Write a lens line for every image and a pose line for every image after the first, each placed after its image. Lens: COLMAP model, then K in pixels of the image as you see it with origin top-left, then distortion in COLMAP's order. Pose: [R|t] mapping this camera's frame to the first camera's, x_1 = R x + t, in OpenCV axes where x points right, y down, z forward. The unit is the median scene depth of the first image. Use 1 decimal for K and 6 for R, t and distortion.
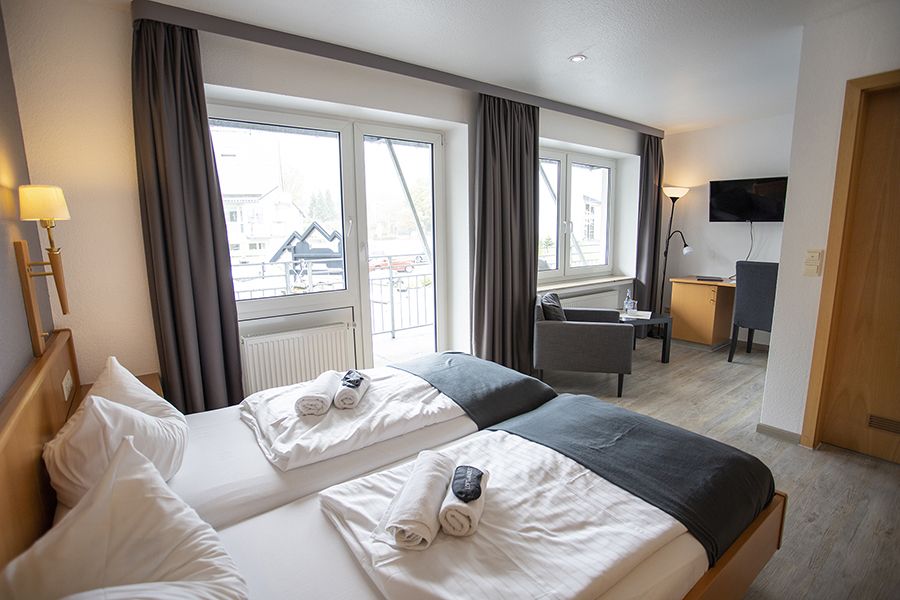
lens RADIAL K [[434.9, 0, 442.8], [0, 434.9, 301.8], [0, 0, 1]] dist [-0.054747, 0.001239]
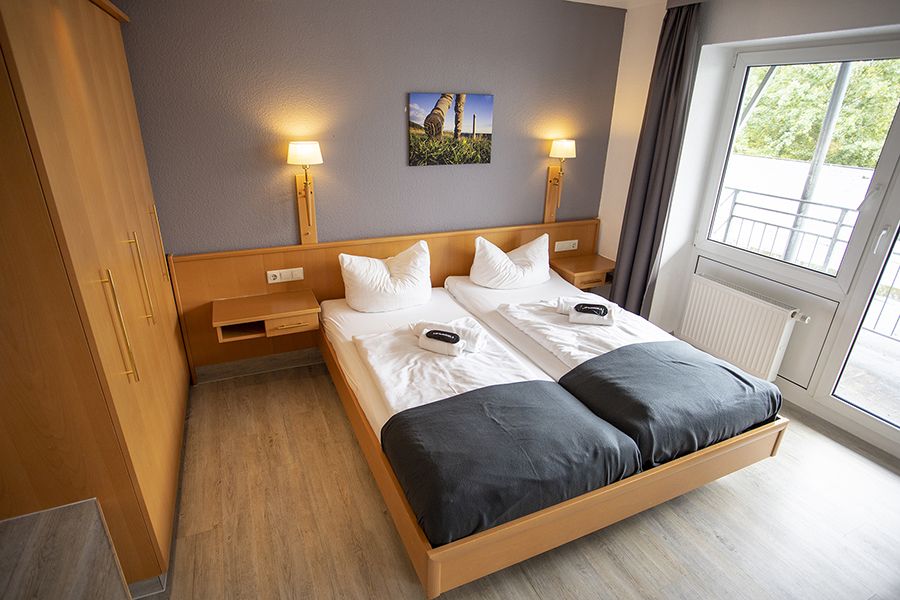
lens RADIAL K [[474.0, 0, 450.0], [0, 474.0, 300.0], [0, 0, 1]] dist [-0.002147, 0.000700]
pose [[-0.197099, 0.383089, -0.902438, 1.575989], [-0.189032, 0.888372, 0.418404, -0.488051], [0.961987, 0.253056, -0.102682, 1.054329]]
